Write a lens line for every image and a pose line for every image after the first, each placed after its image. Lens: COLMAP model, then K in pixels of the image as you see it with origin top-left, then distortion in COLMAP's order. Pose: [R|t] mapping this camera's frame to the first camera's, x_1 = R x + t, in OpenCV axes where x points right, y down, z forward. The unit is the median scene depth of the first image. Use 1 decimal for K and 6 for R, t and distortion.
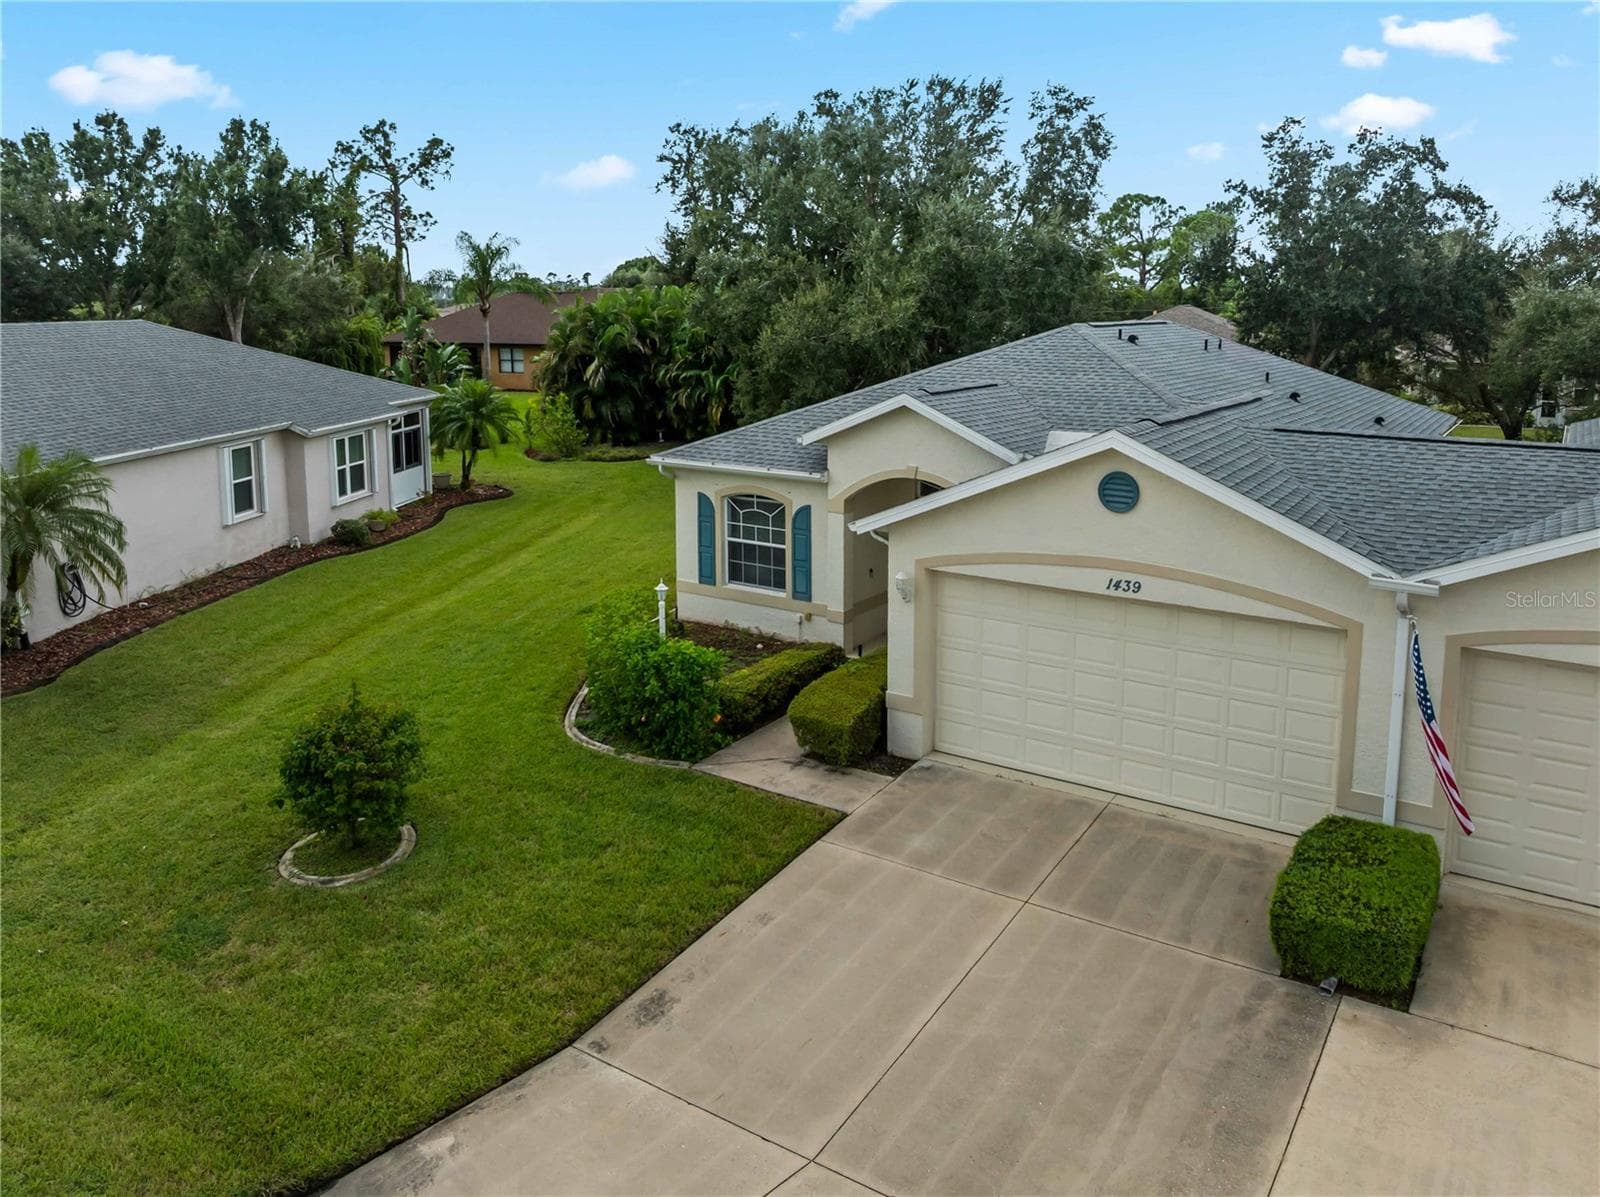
lens RADIAL K [[1153.9, 0, 837.9], [0, 1153.9, 469.3], [0, 0, 1]] dist [-0.016264, -0.019880]
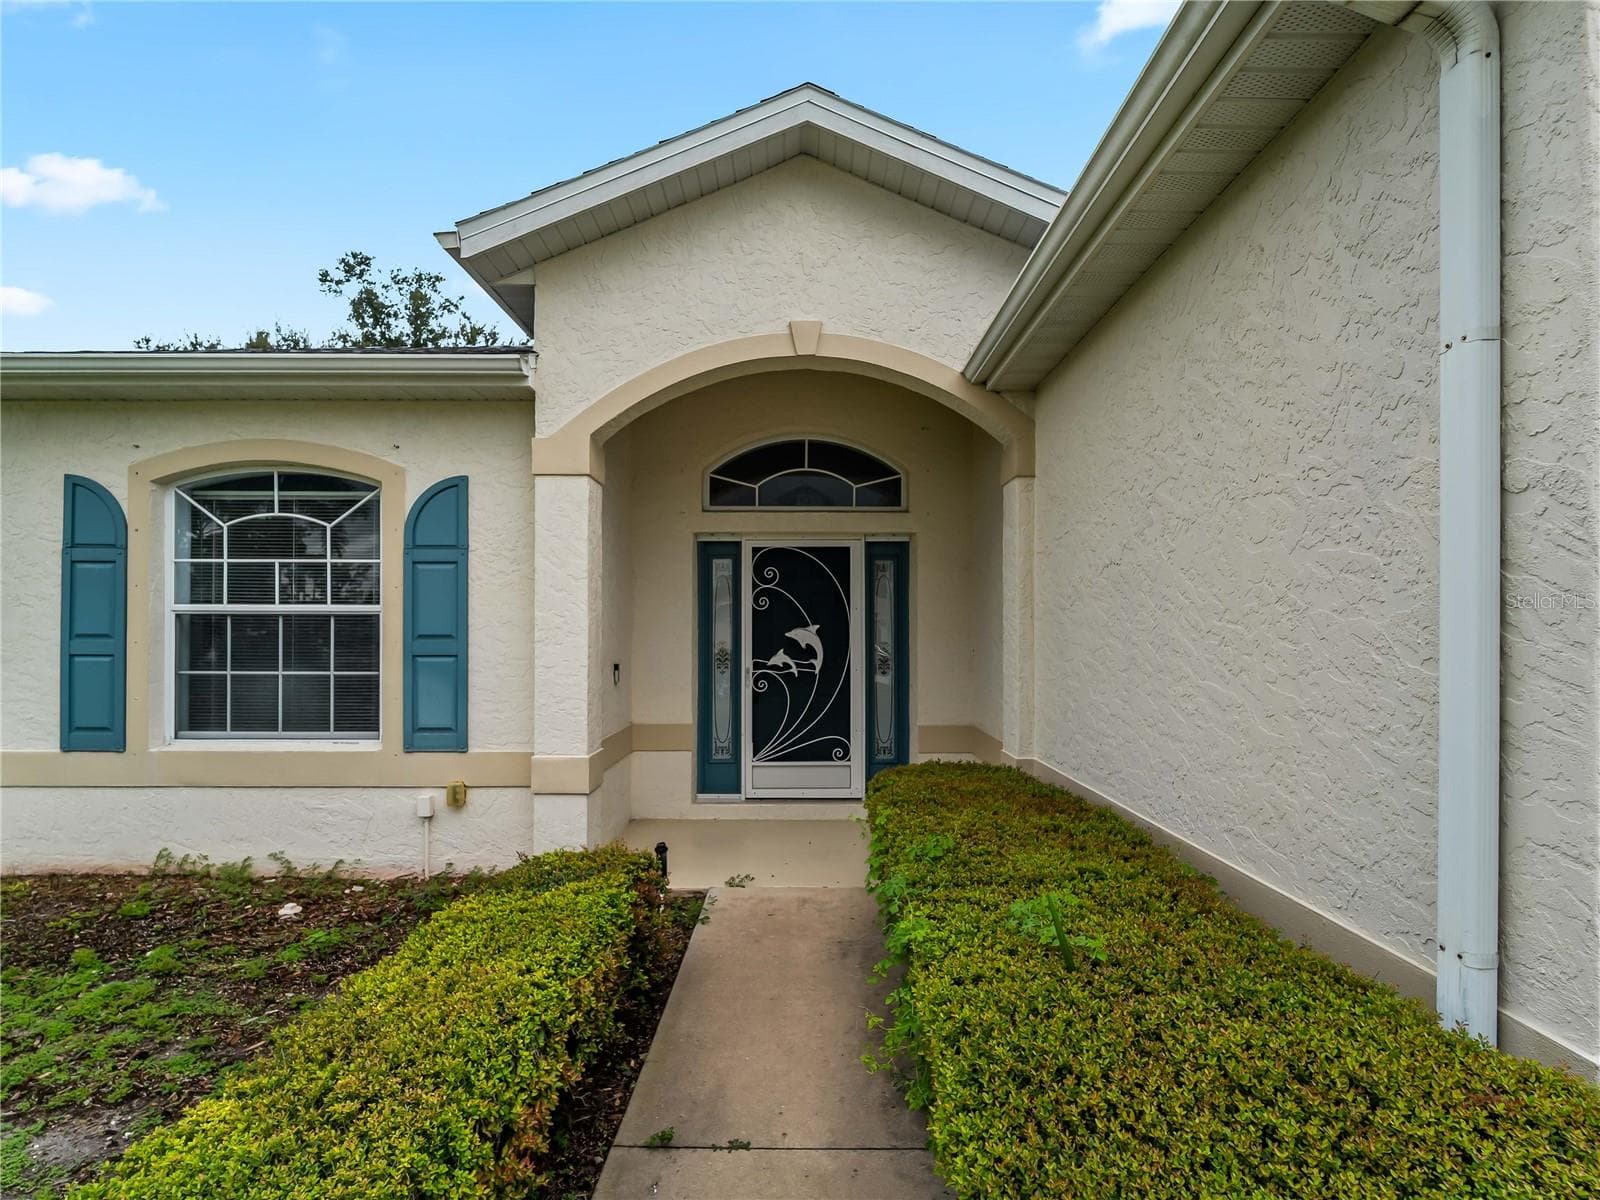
lens RADIAL K [[734.6, 0, 806.6], [0, 734.6, 629.1], [0, 0, 1]] dist [0.004676, -0.005608]
pose [[0.838311, -0.000939, 0.545192, -0.077589], [0.080941, 0.989131, -0.122755, 0.149120], [-0.539151, 0.147035, 0.829275, 0.978856]]
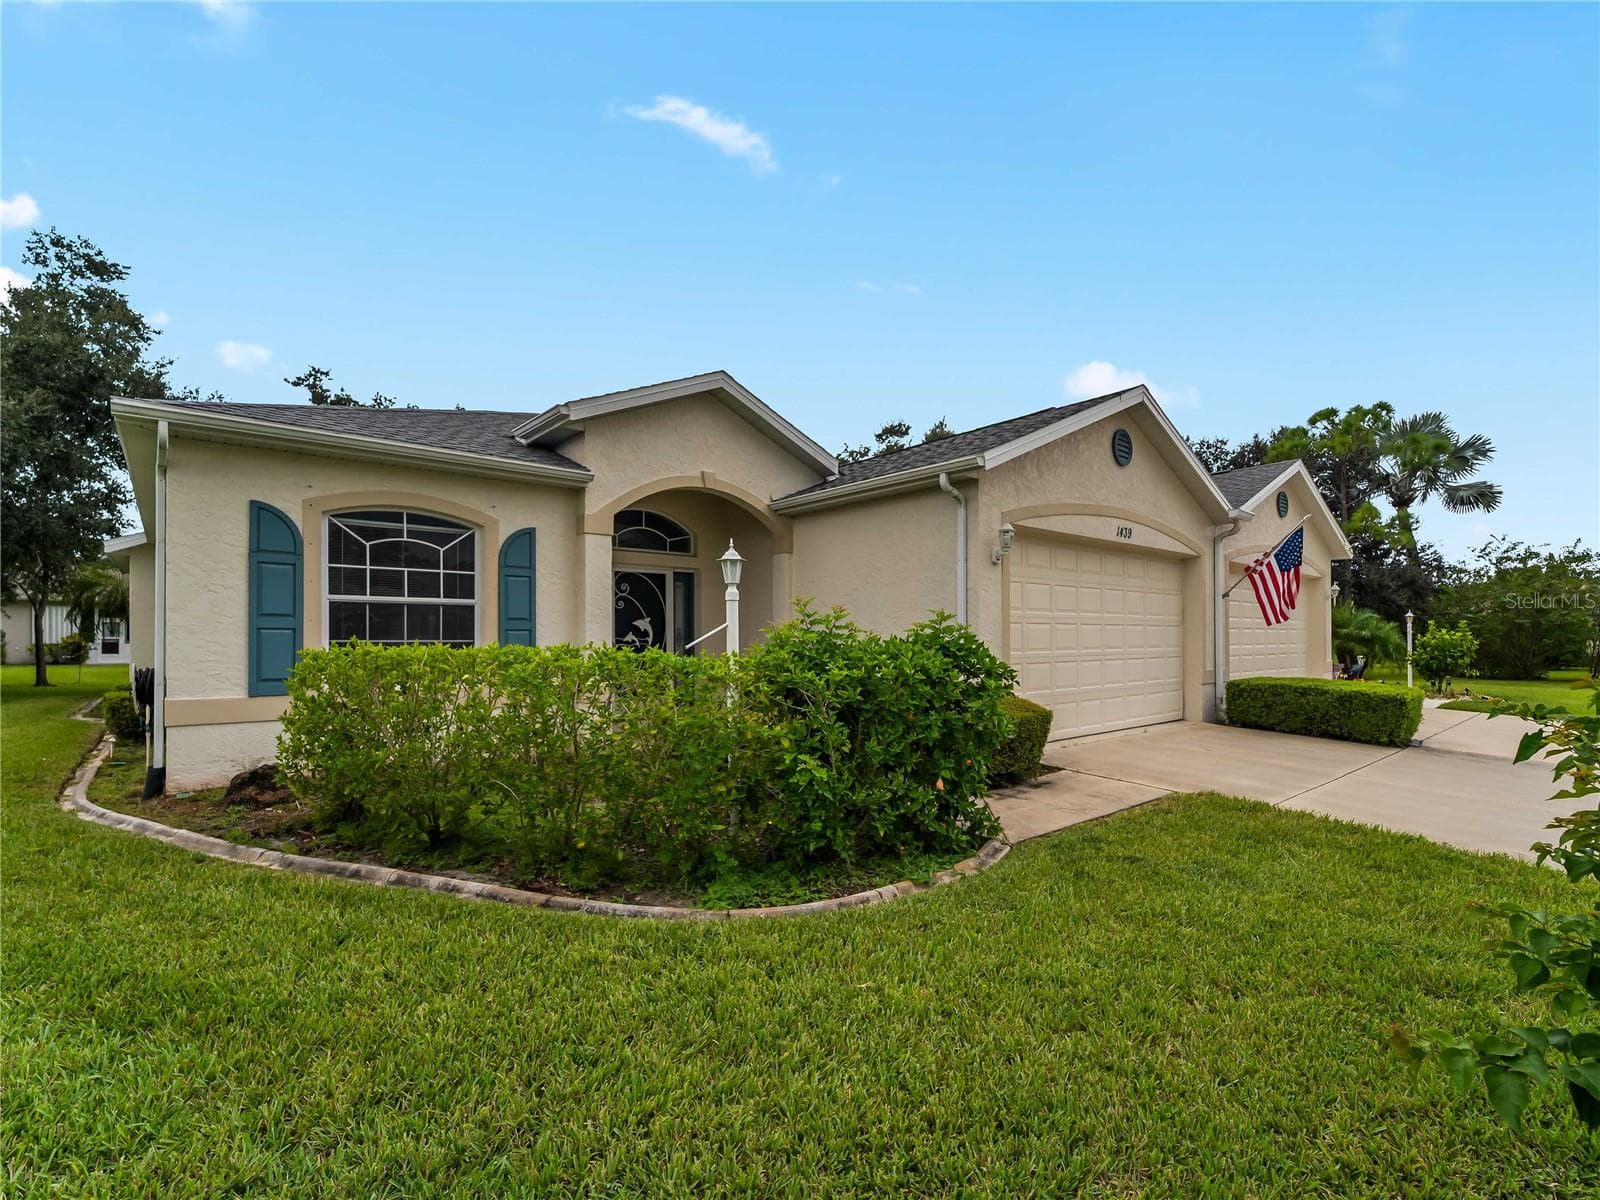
lens RADIAL K [[734.6, 0, 801.1], [0, 734.6, 637.6], [0, 0, 1]] dist [0.004676, -0.005608]
pose [[0.292267, -0.002624, 0.956333, -0.473799], [0.140156, 0.989316, -0.040119, 0.164670], [-0.946011, 0.145761, 0.289512, 0.971933]]
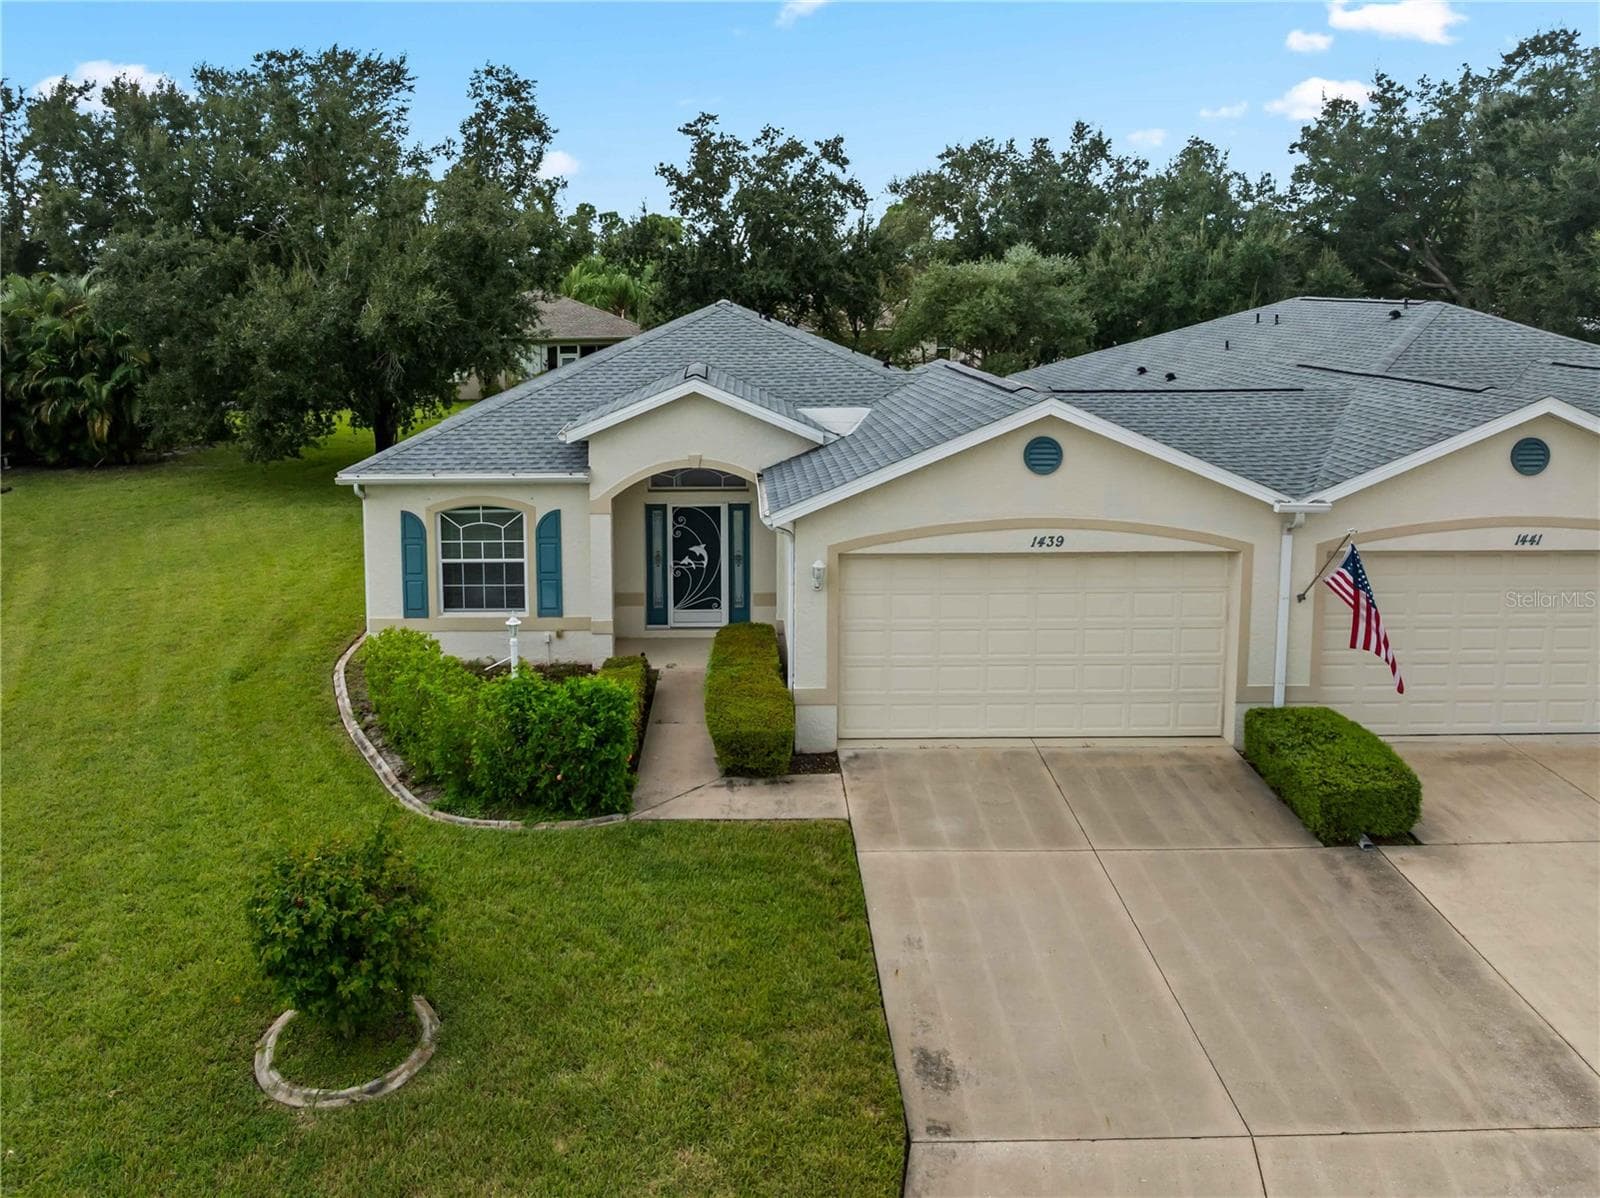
lens RADIAL K [[1153.9, 0, 718.9], [0, 1153.9, 431.3], [0, 0, 1]] dist [-0.016264, -0.019880]
pose [[0.847528, -0.077737, 0.525027, -0.499573], [0.088088, 0.996099, 0.005287, -0.030414], [-0.523389, 0.041767, 0.851069, 0.211494]]
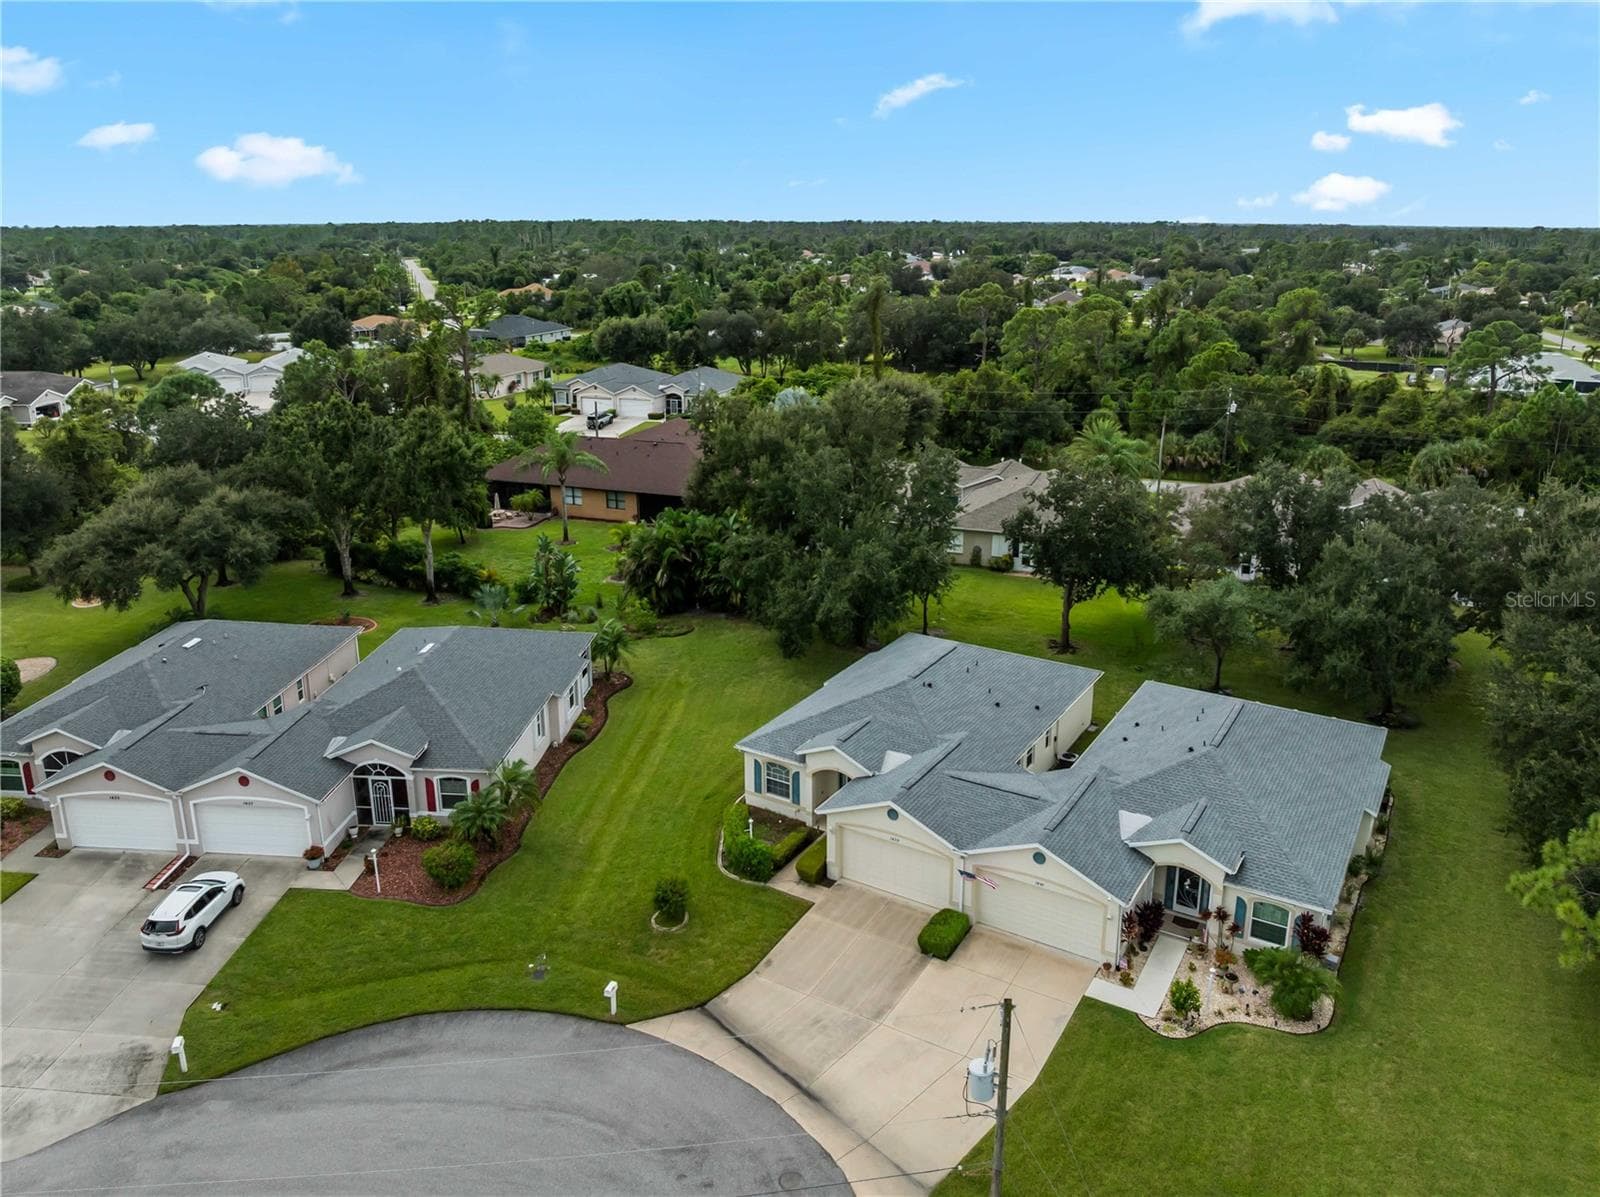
lens RADIAL K [[1128.5, 0, 808.7], [0, 1128.5, 598.7], [0, 0, 1]] dist [-0.017164, -0.021828]
pose [[0.999793, -0.020340, -0.000320, 0.009681], [0.020067, 0.983540, 0.179573, -1.052191], [-0.003338, -0.179542, 0.983745, -1.875807]]
